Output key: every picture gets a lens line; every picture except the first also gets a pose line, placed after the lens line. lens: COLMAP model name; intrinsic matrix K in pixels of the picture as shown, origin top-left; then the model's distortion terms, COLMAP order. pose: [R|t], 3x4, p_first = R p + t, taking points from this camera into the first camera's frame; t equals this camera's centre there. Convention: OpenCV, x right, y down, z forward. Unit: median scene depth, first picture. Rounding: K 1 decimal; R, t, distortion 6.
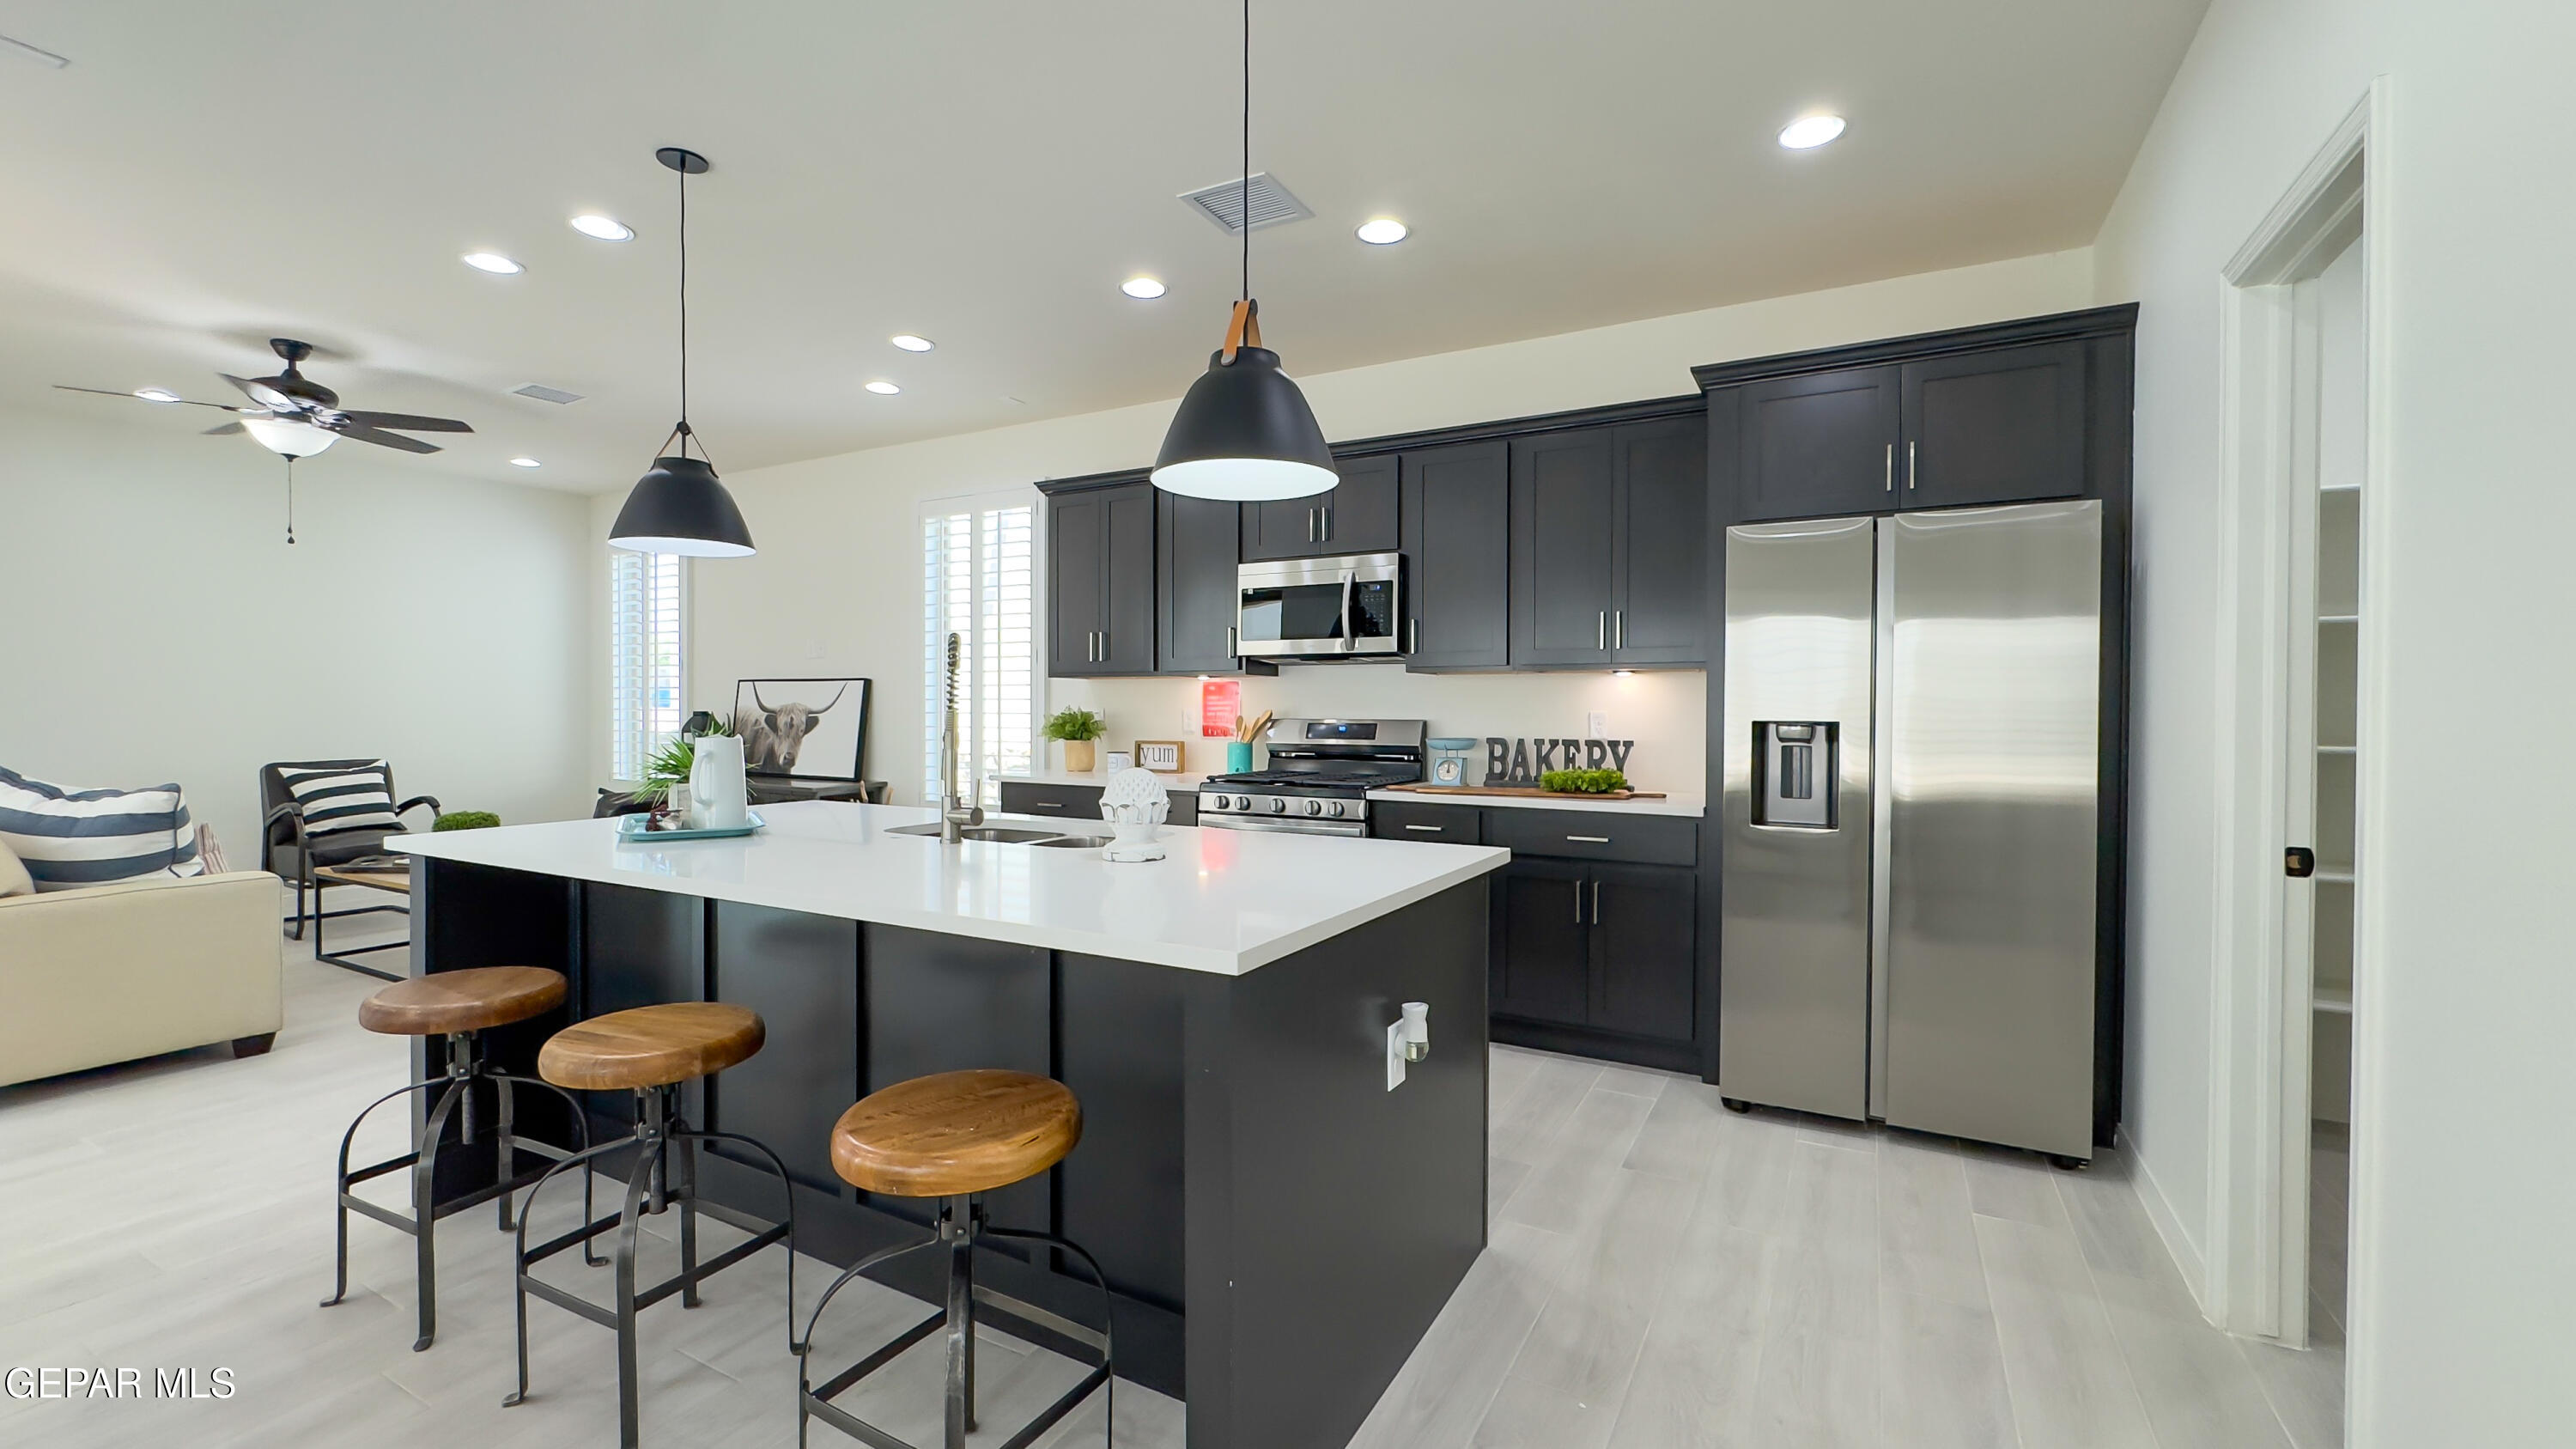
lens RADIAL K [[1091.1, 0, 1233.7], [0, 1091.1, 713.7], [0, 0, 1]] dist [0.000104, -0.000111]
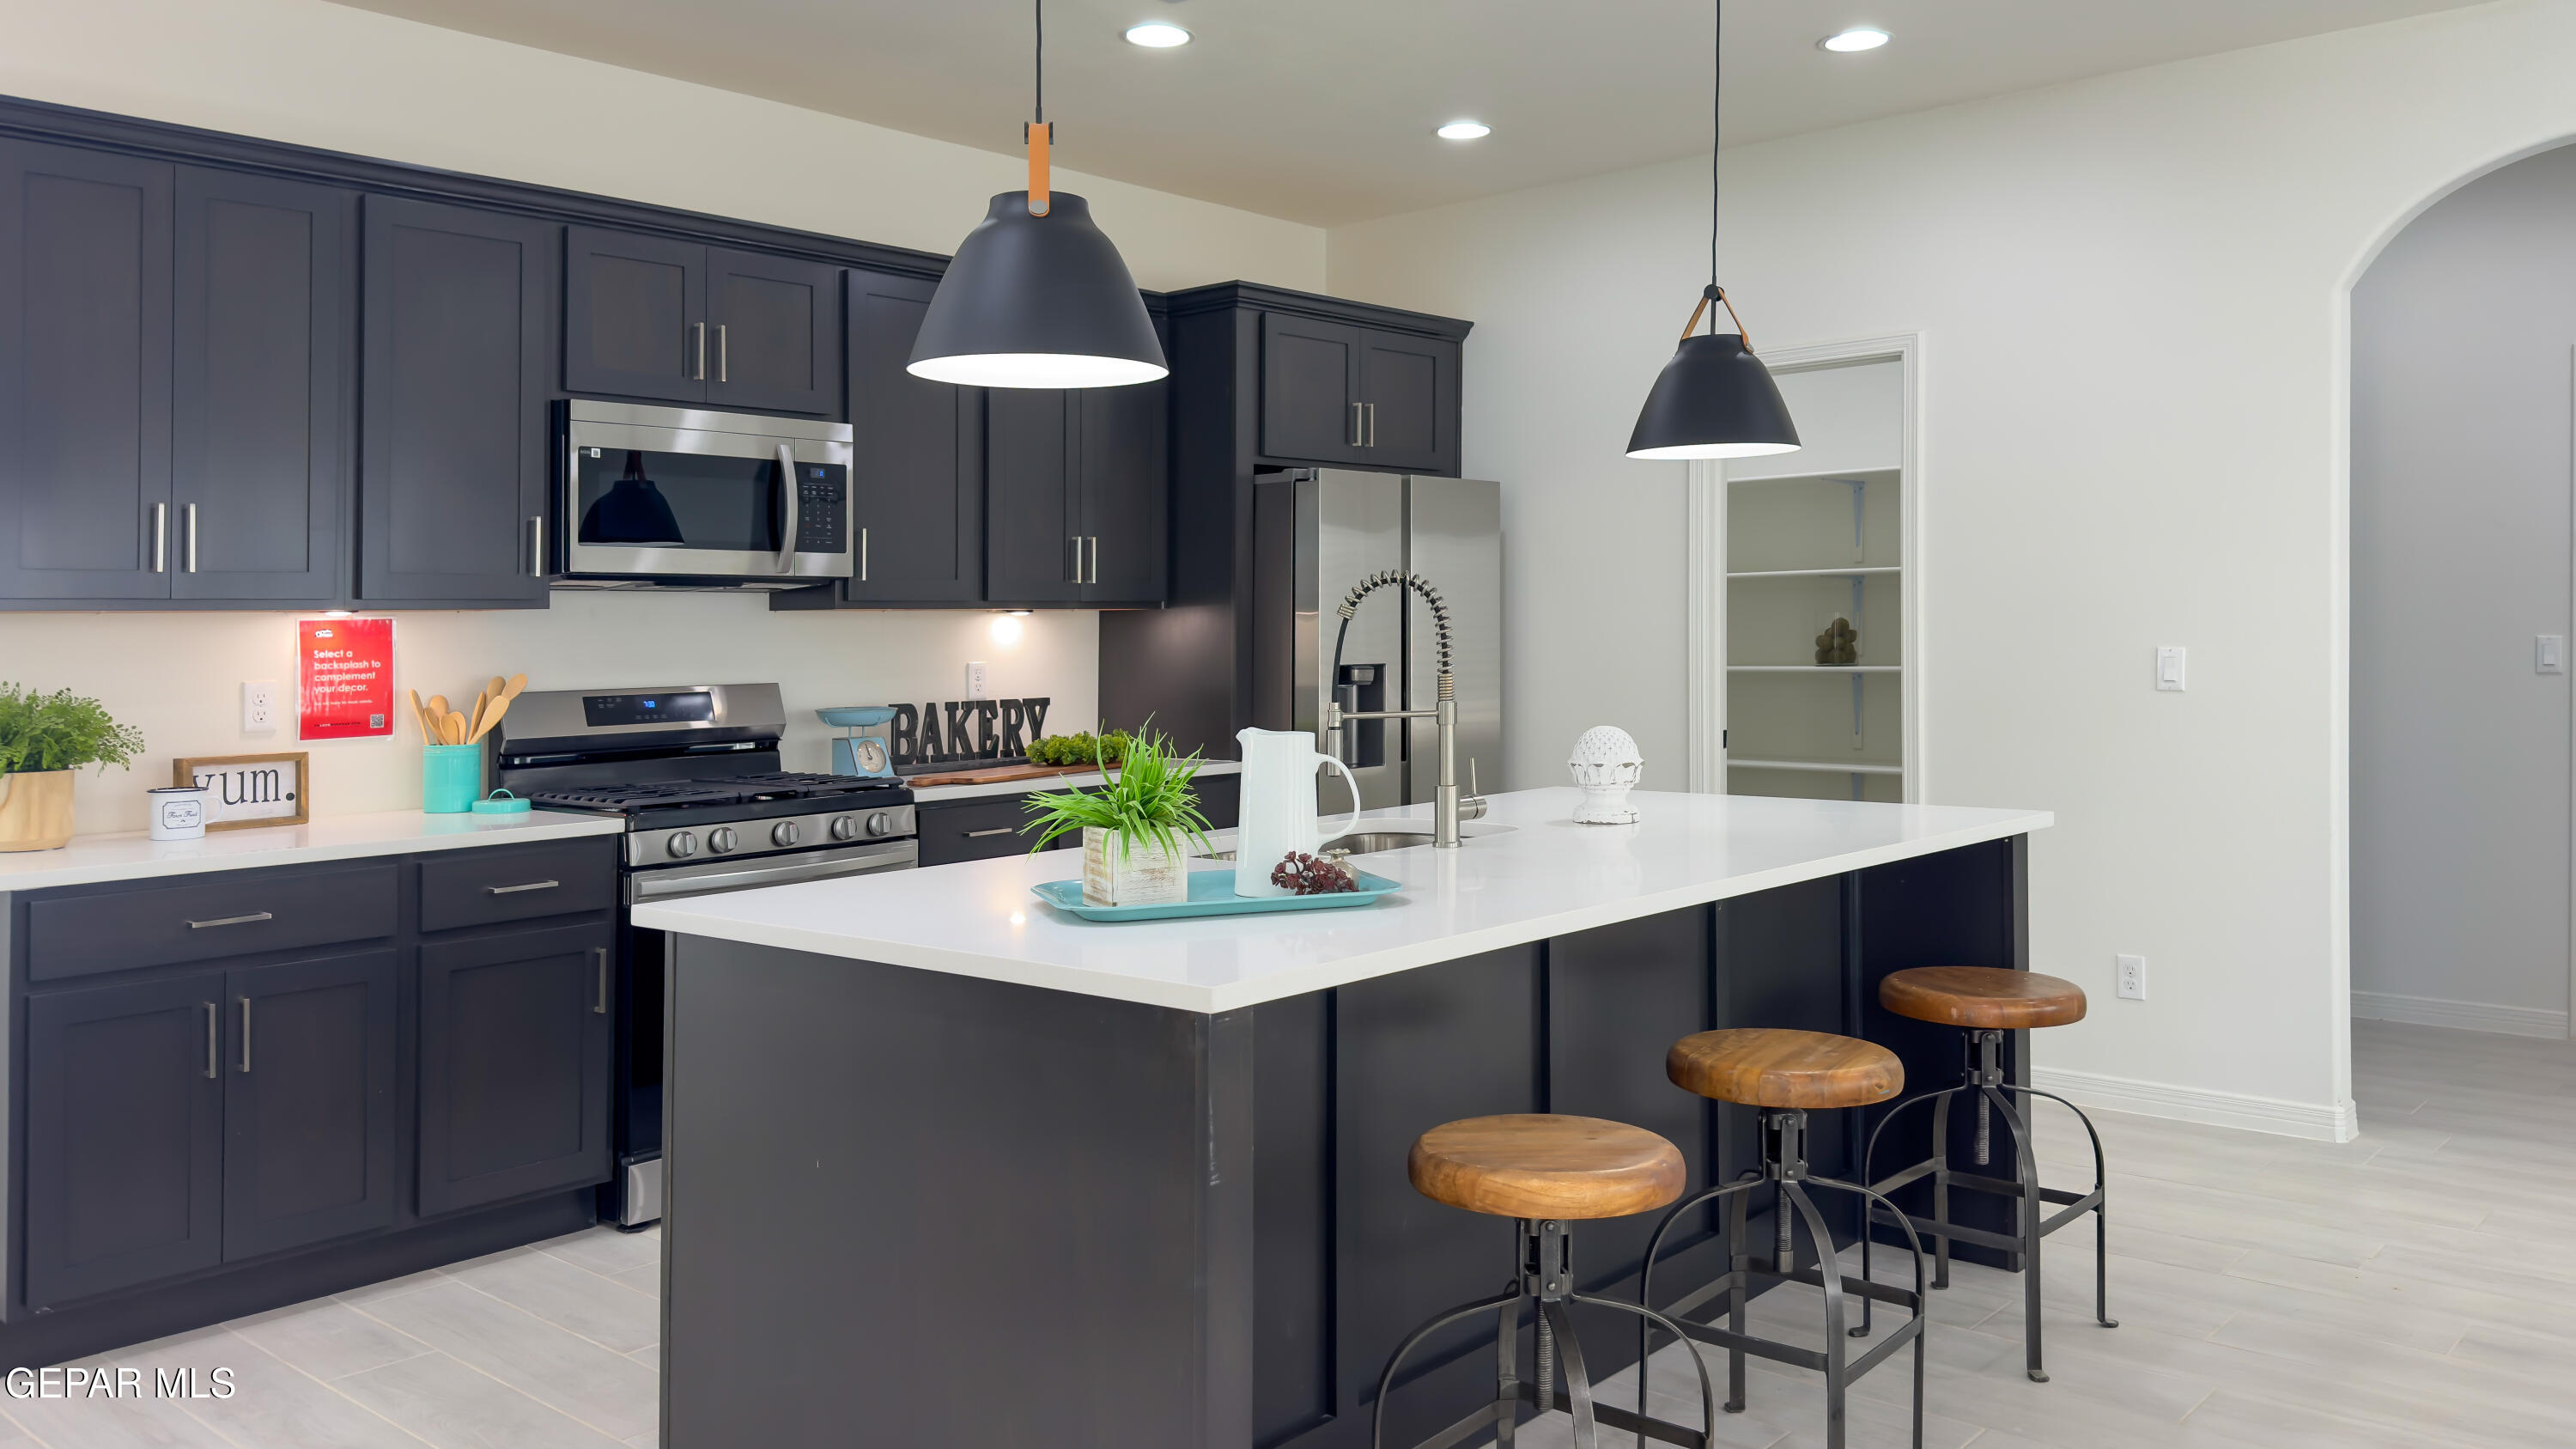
lens RADIAL K [[1967.4, 0, 1288.9], [0, 1967.4, 633.0], [0, 0, 1]] dist [0.110511, -0.004069]
pose [[0.184315, -0.006546, 0.982845, -0.950037], [0.021766, 0.999760, 0.002577, -0.020963], [-0.982626, 0.020918, 0.184413, 0.528559]]
